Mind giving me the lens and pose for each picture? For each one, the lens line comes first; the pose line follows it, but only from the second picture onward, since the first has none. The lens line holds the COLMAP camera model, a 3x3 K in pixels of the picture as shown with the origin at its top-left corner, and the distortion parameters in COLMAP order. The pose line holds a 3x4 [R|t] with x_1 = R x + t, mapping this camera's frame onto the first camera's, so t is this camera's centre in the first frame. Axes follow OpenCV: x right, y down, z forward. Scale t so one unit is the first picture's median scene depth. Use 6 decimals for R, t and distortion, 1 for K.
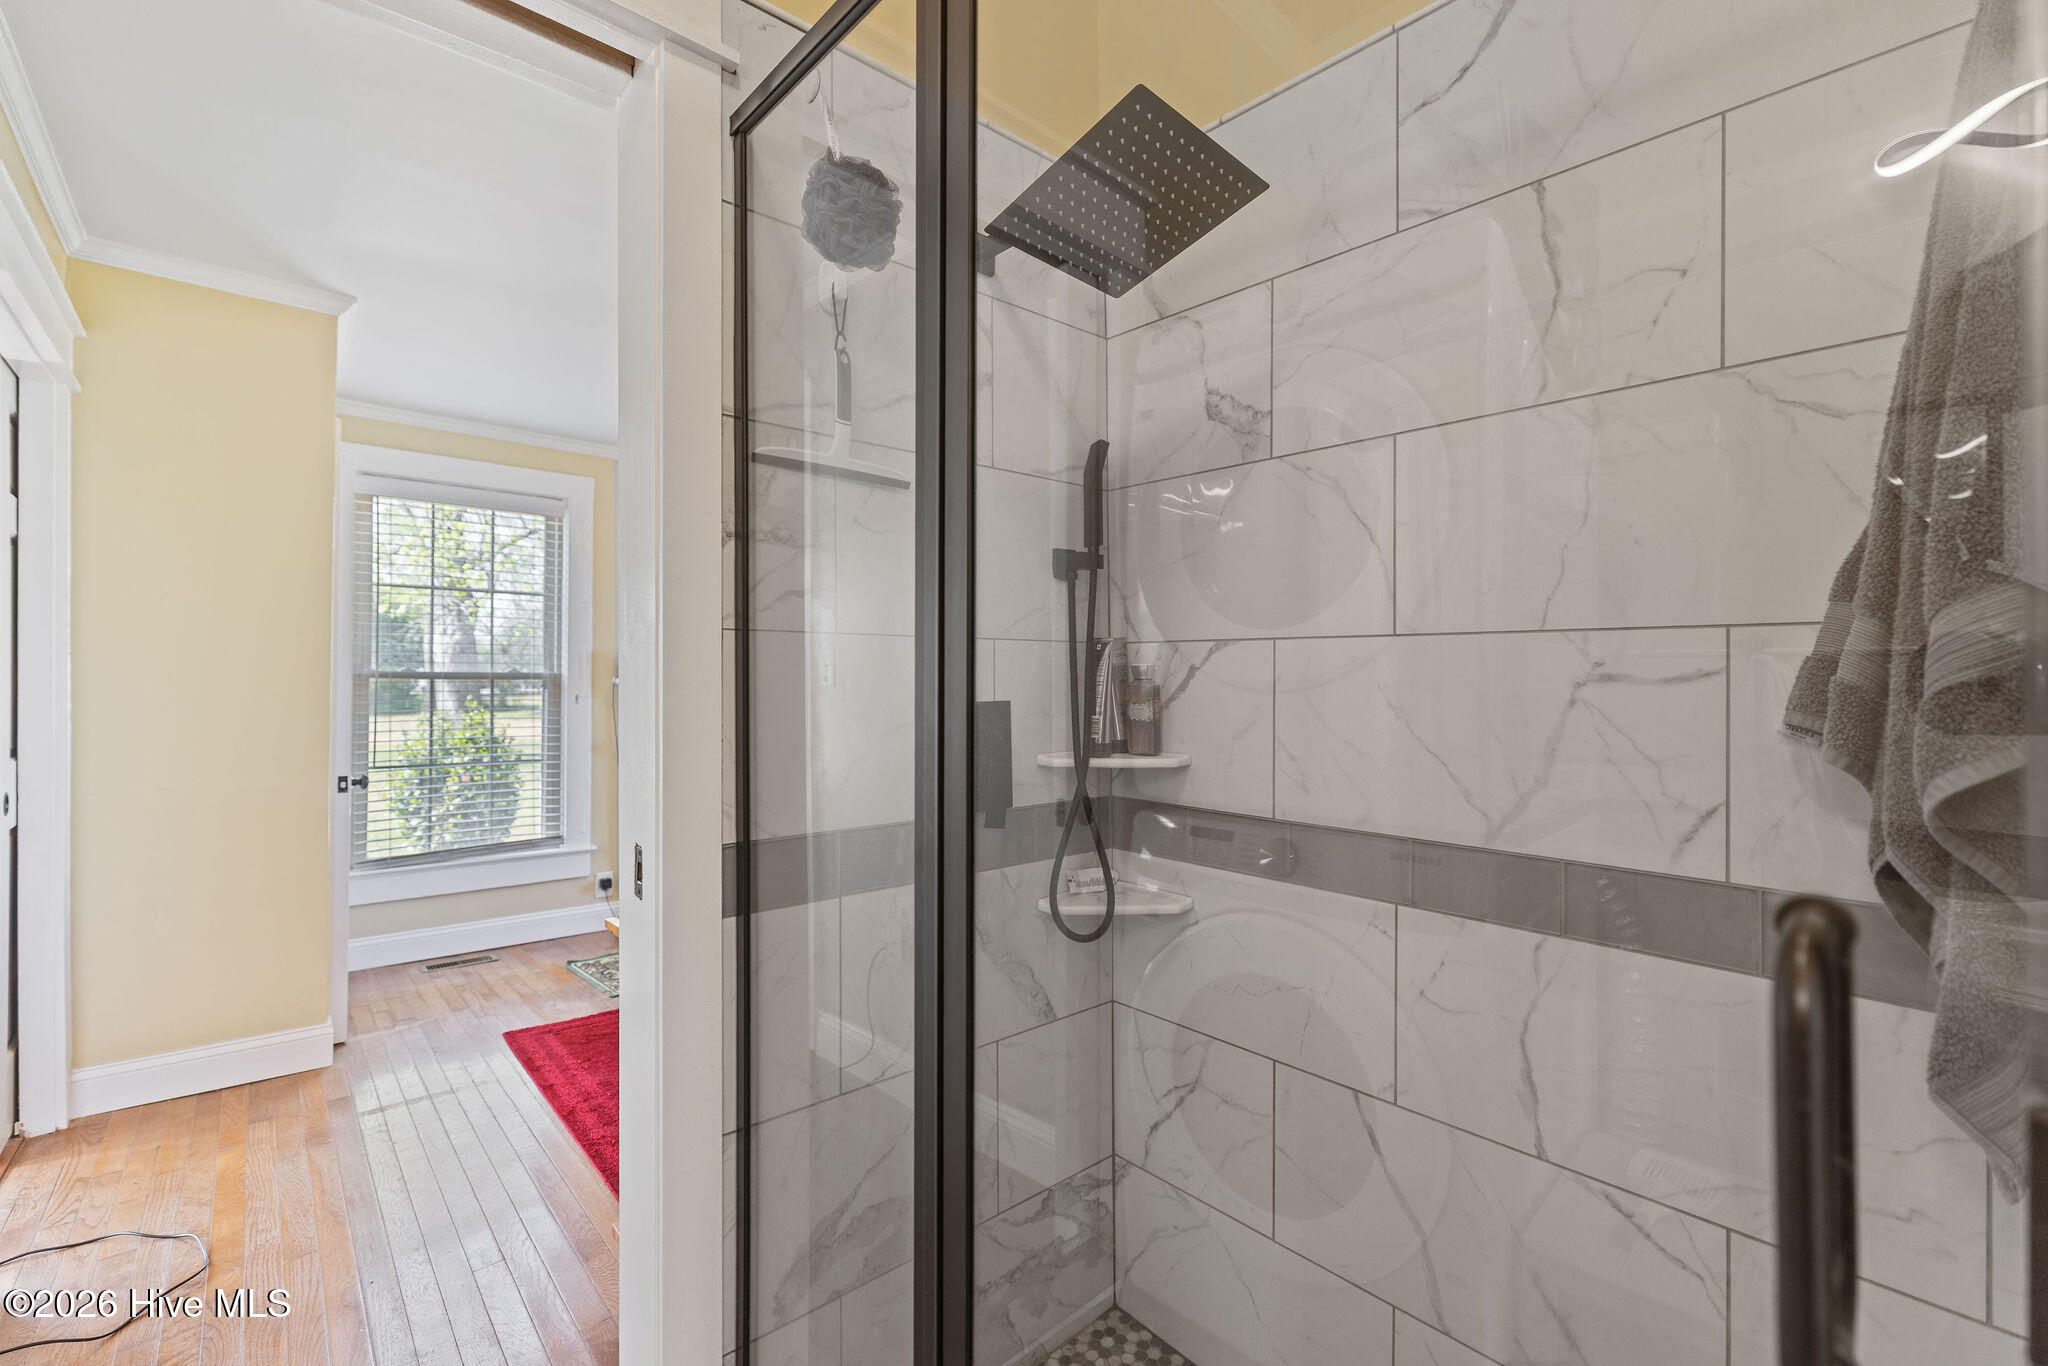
lens RADIAL K [[890.5, 0, 1029.2], [0, 890.5, 678.9], [0, 0, 1]] dist [0.000399, 0.000054]
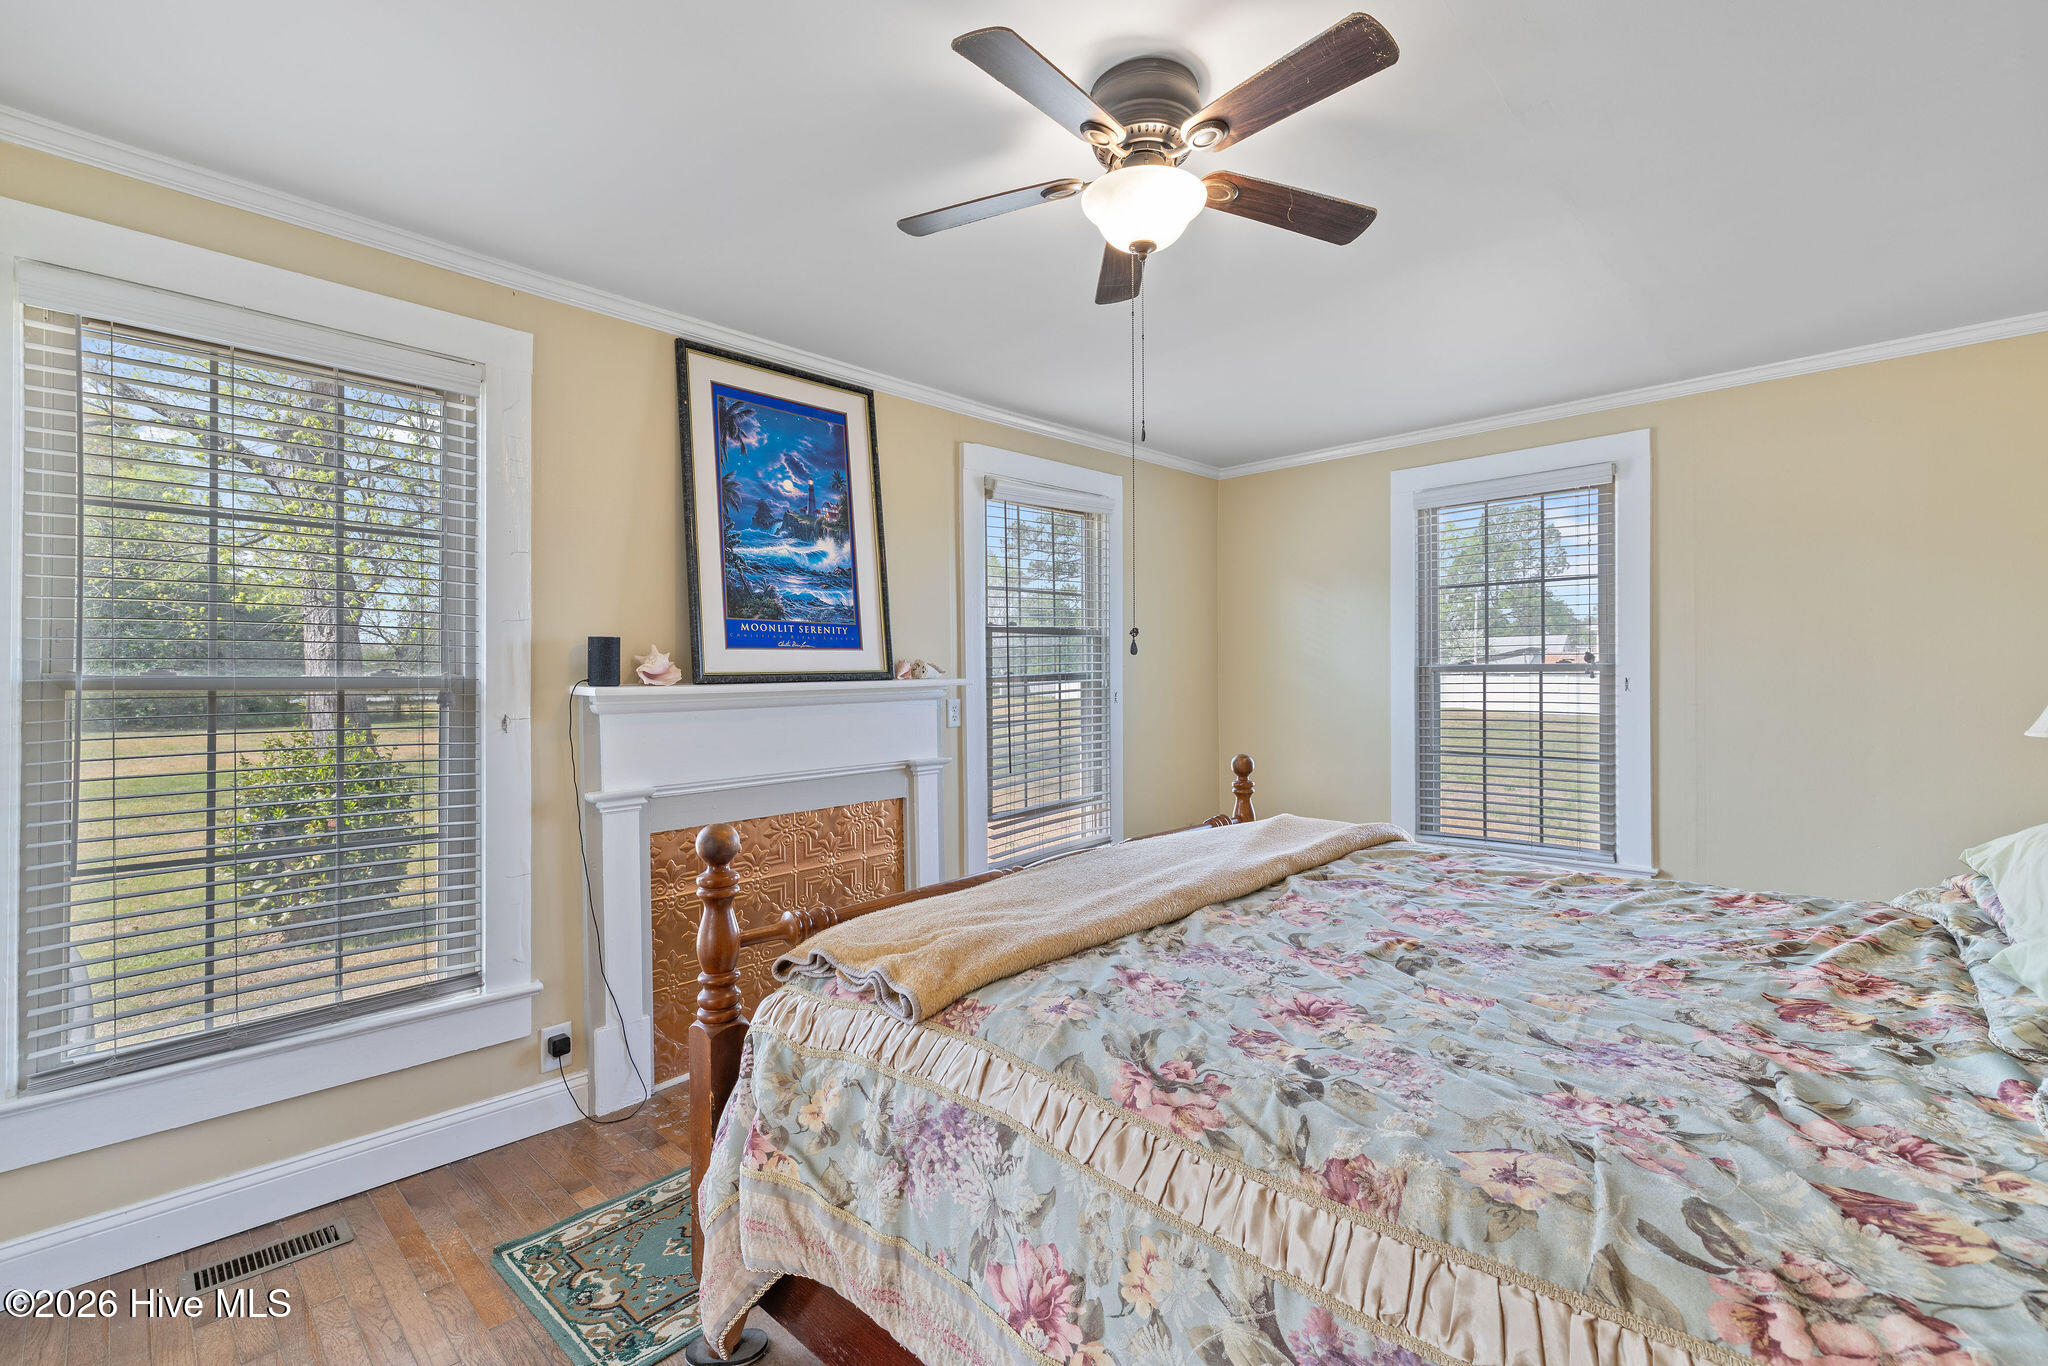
lens RADIAL K [[890.5, 0, 1029.2], [0, 890.5, 678.9], [0, 0, 1]] dist [0.000399, 0.000054]
pose [[0.996146, -0.009726, 0.087166, -0.224747], [0.010100, 0.999942, -0.003844, 0.000222], [-0.087123, 0.004710, 0.996186, 0.407745]]
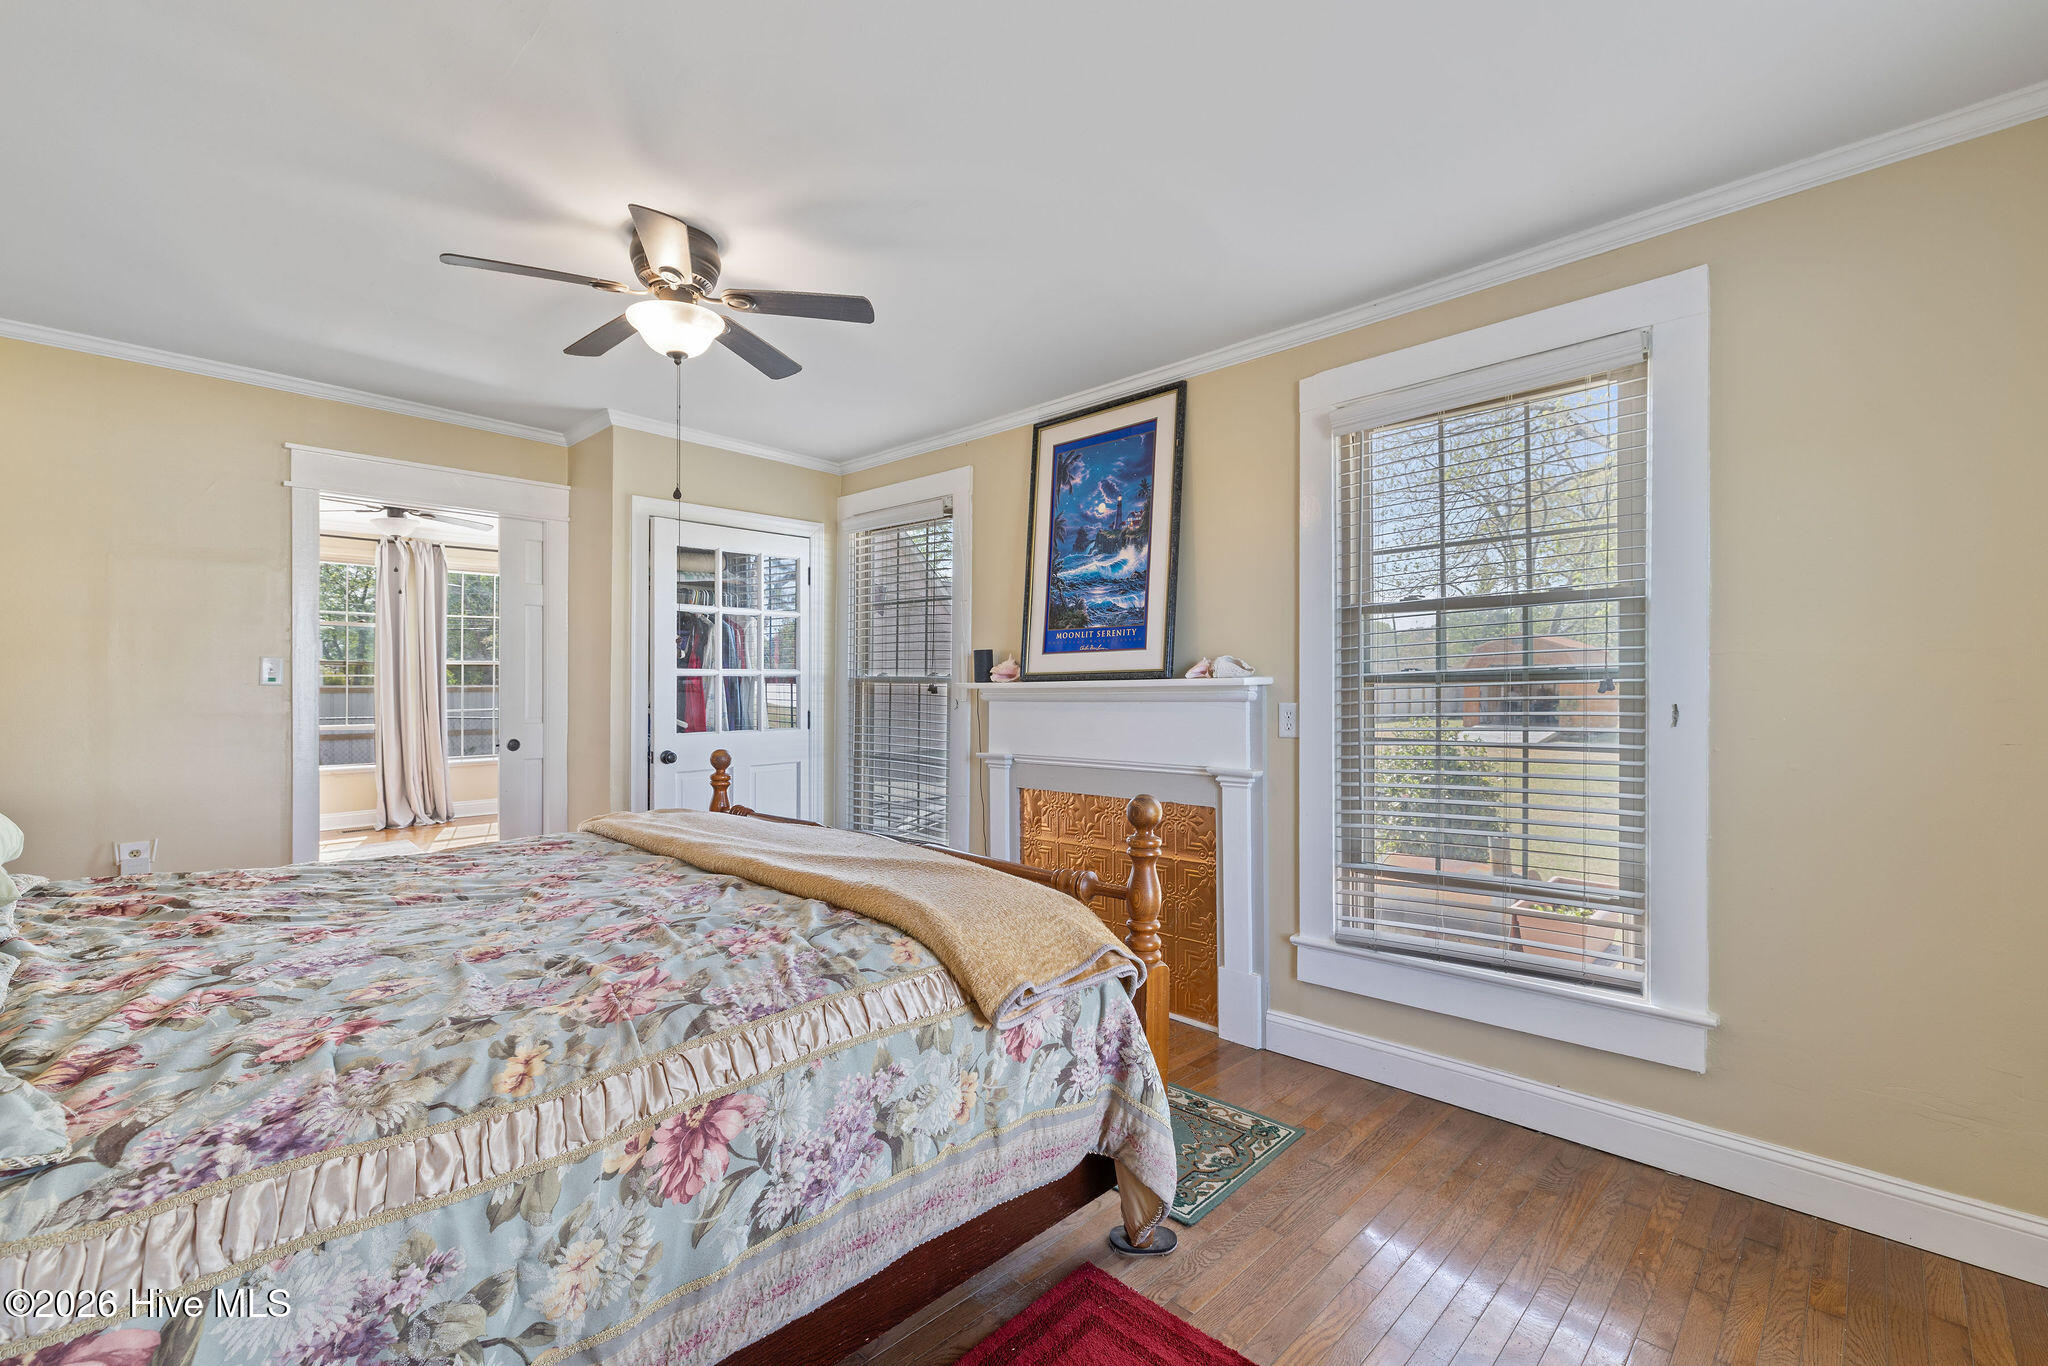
lens RADIAL K [[890.5, 0, 1029.2], [0, 890.5, 678.9], [0, 0, 1]] dist [0.000399, 0.000054]
pose [[0.074620, -0.008798, -0.997173, 0.442623], [-0.007721, 0.999926, -0.009400, 0.004531], [0.997182, 0.008400, 0.074546, 1.002369]]
